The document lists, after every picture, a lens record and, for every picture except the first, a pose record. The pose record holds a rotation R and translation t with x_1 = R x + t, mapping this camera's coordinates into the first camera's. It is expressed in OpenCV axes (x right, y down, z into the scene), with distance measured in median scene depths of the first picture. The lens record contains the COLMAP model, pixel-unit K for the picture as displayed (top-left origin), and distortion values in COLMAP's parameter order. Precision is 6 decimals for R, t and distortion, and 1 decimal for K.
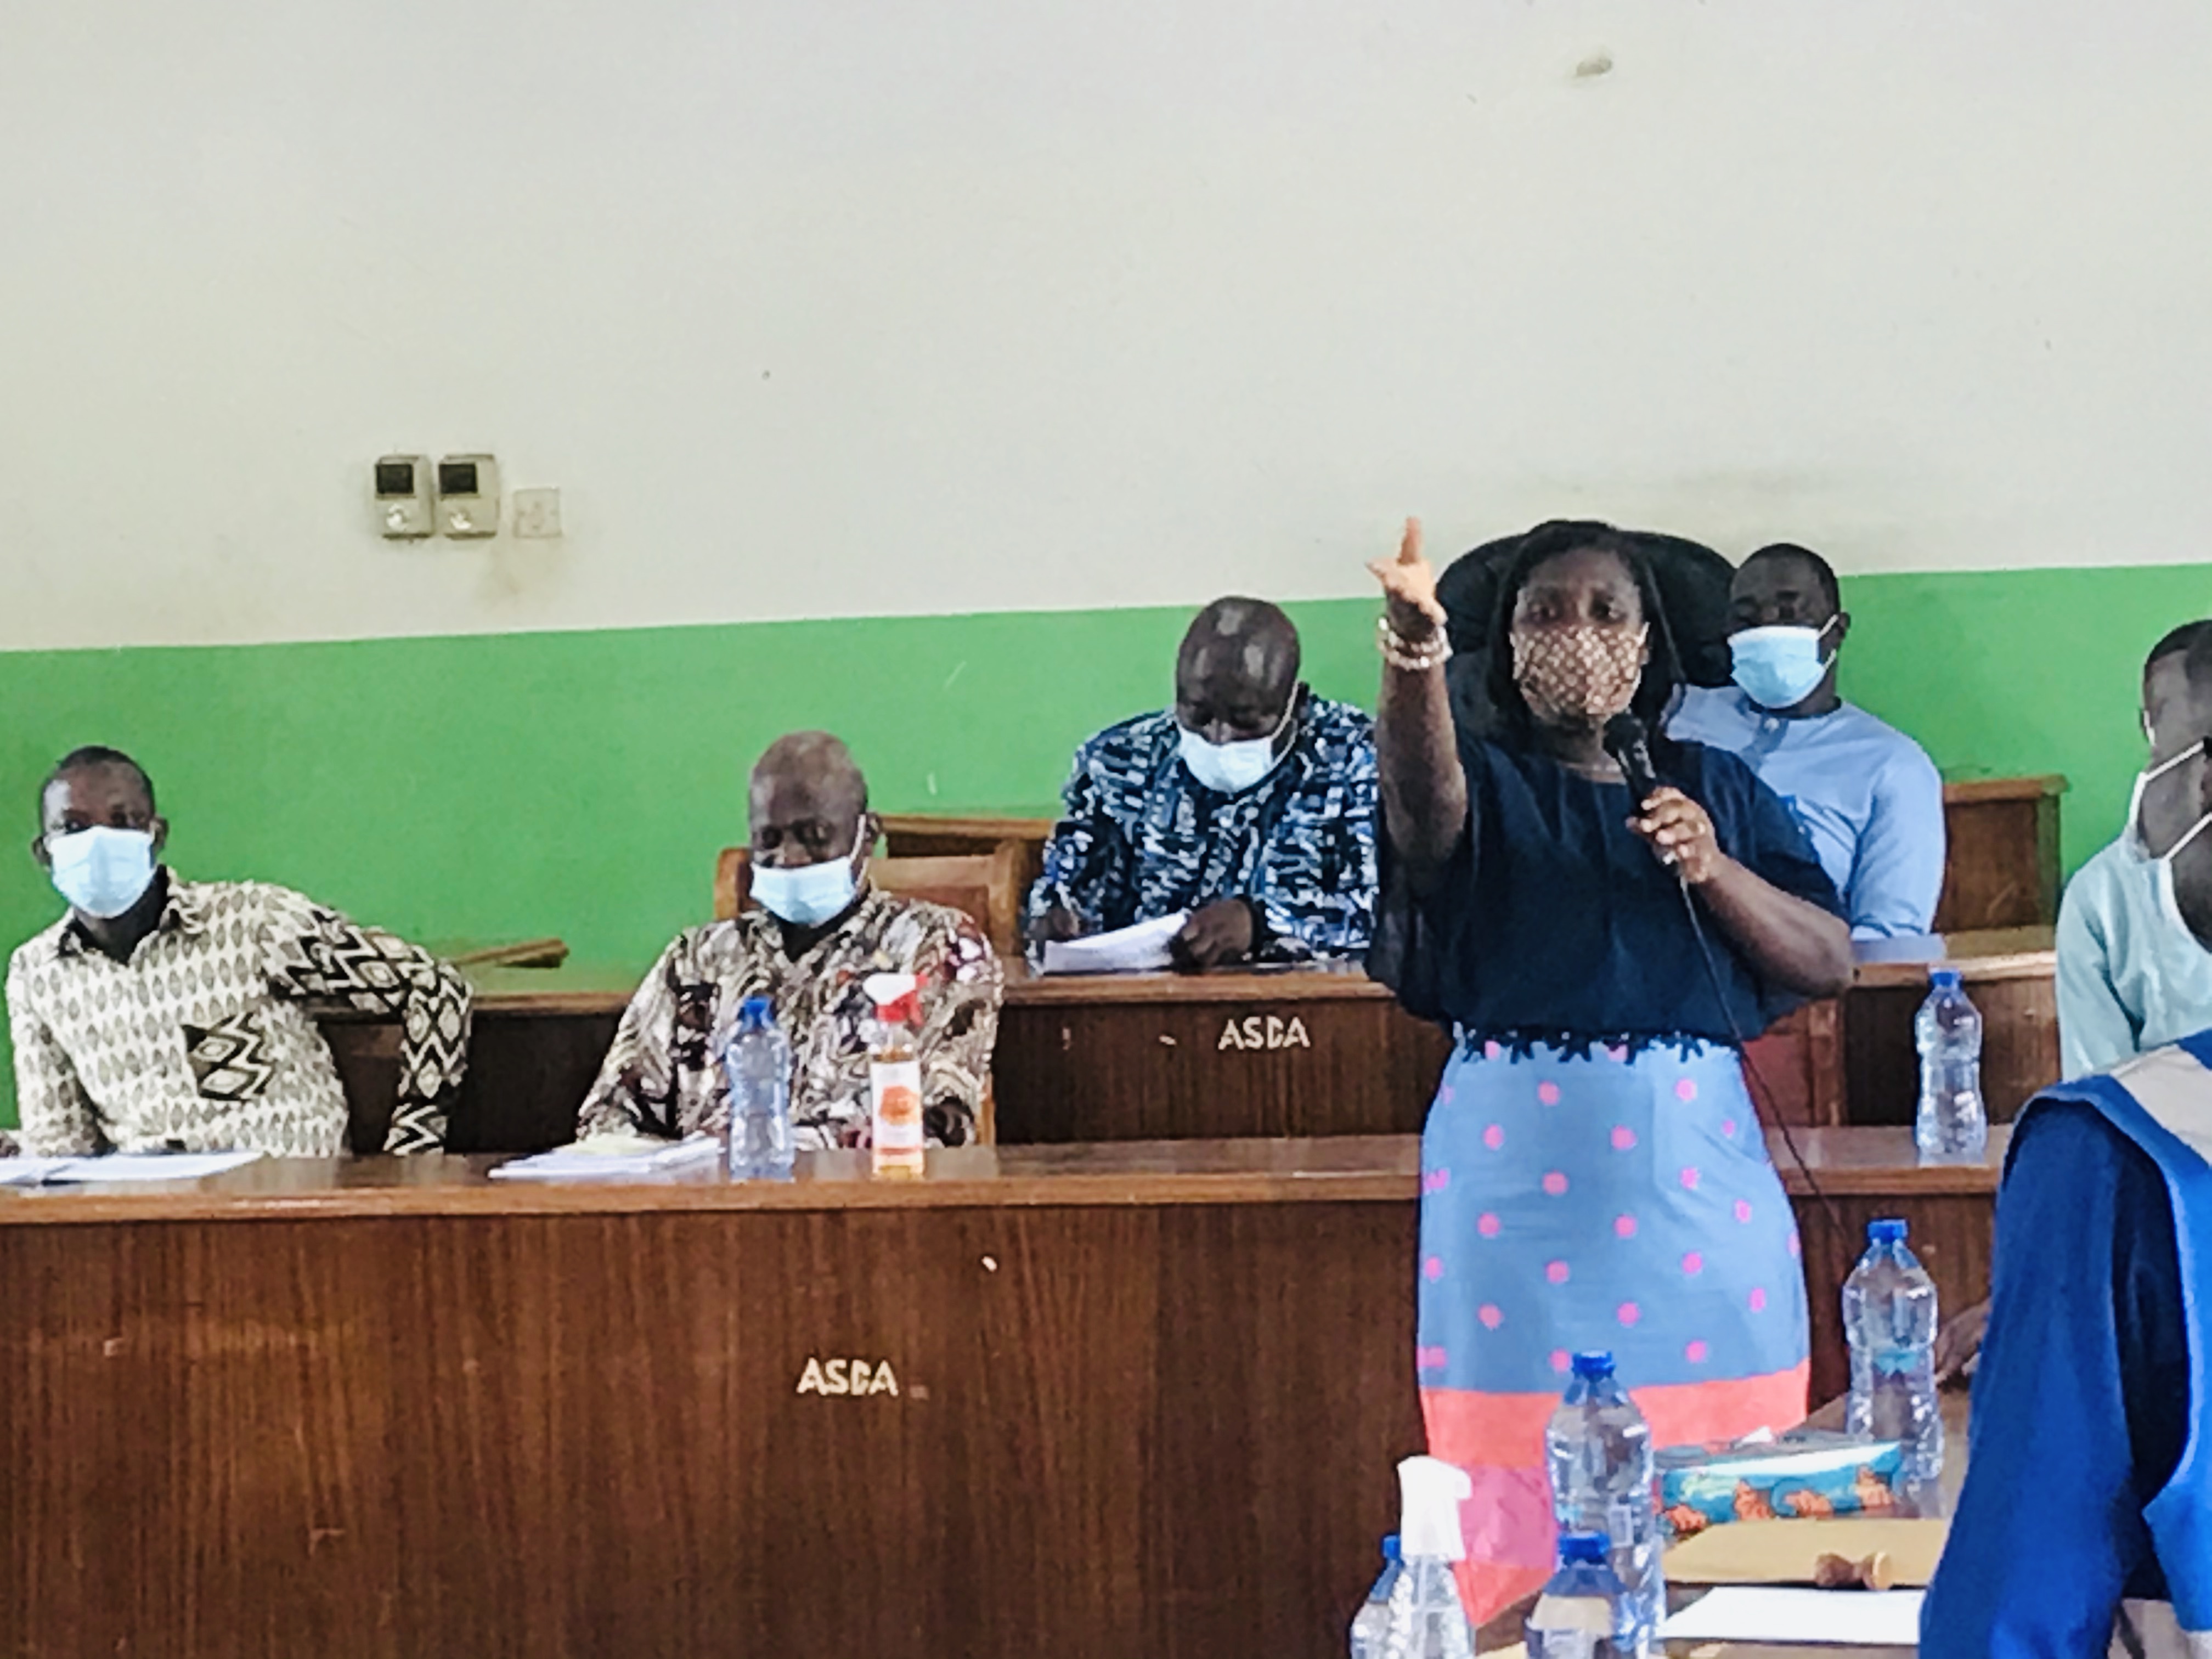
lens RADIAL K [[8173.9, 0, 1106.0], [0, 8173.9, 829.5], [0, 0, 1]] dist [0.243860, -4.998565]
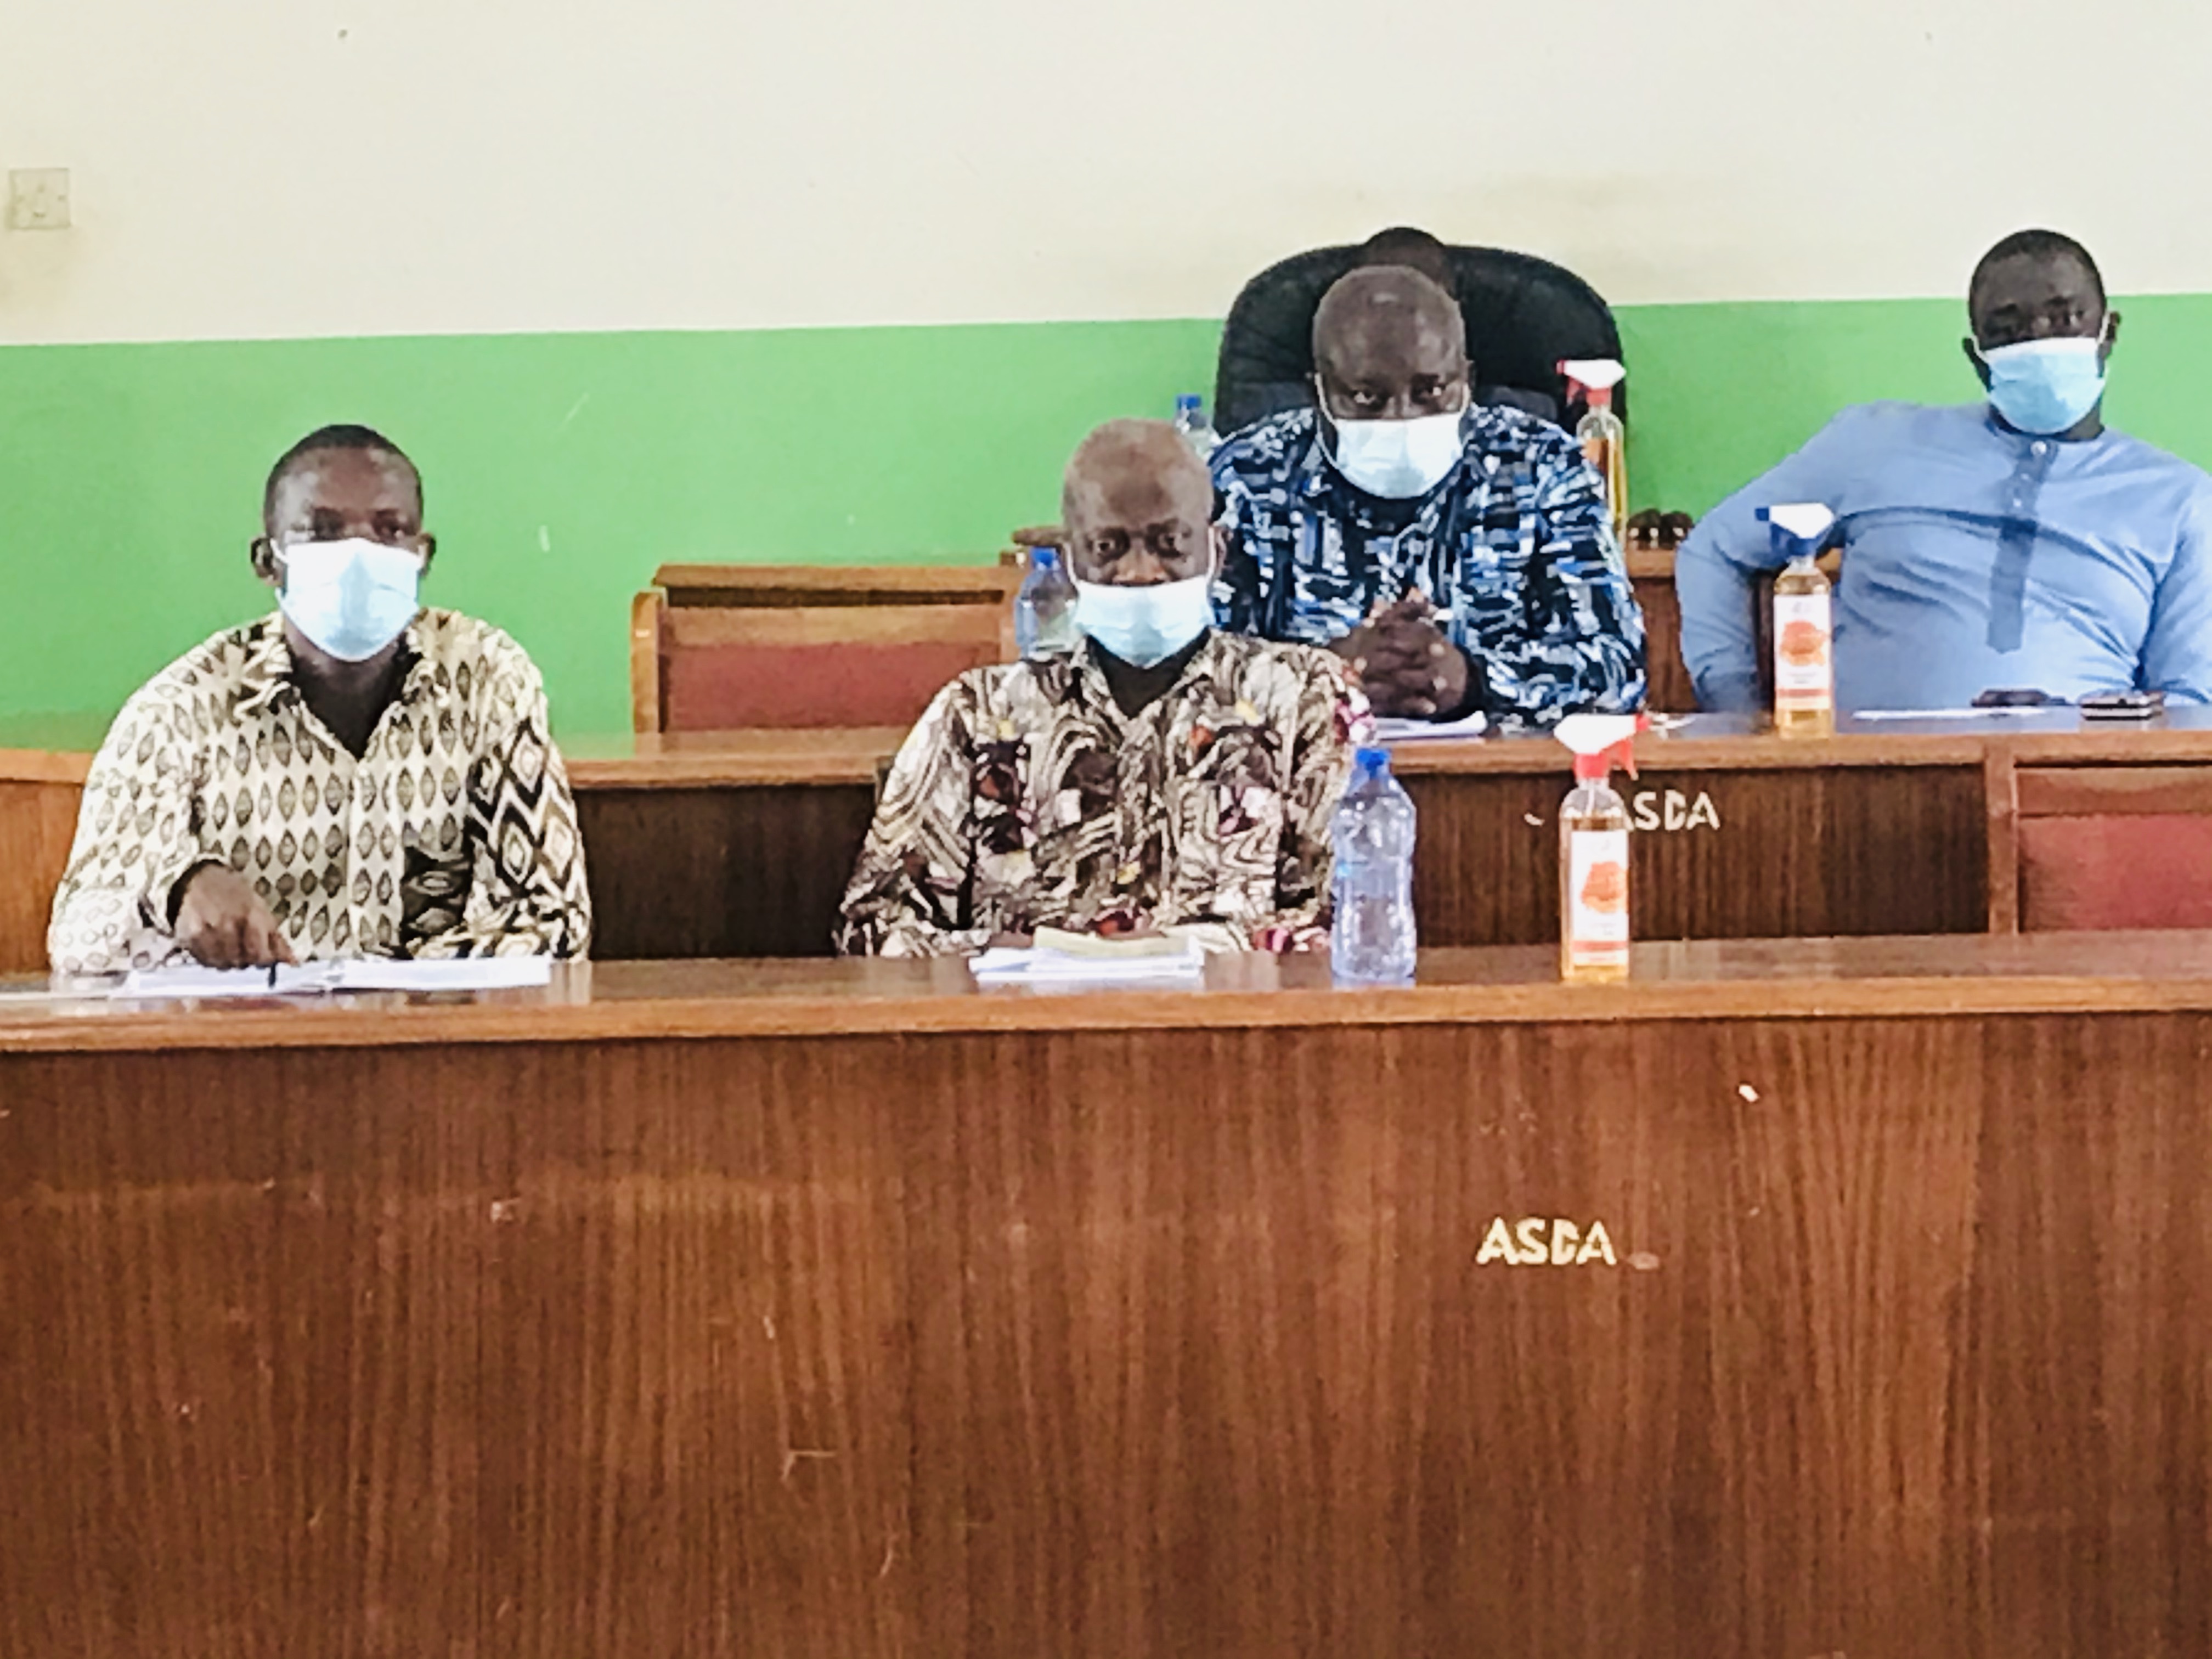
lens RADIAL K [[8173.9, 0, 1106.0], [0, 8173.9, 829.5], [0, 0, 1]] dist [0.243860, -4.998565]
pose [[0.963228, 0.005529, 0.268627, -0.249350], [-0.009299, 0.999875, 0.012765, 0.017127], [-0.268523, -0.014793, 0.963160, 0.248100]]
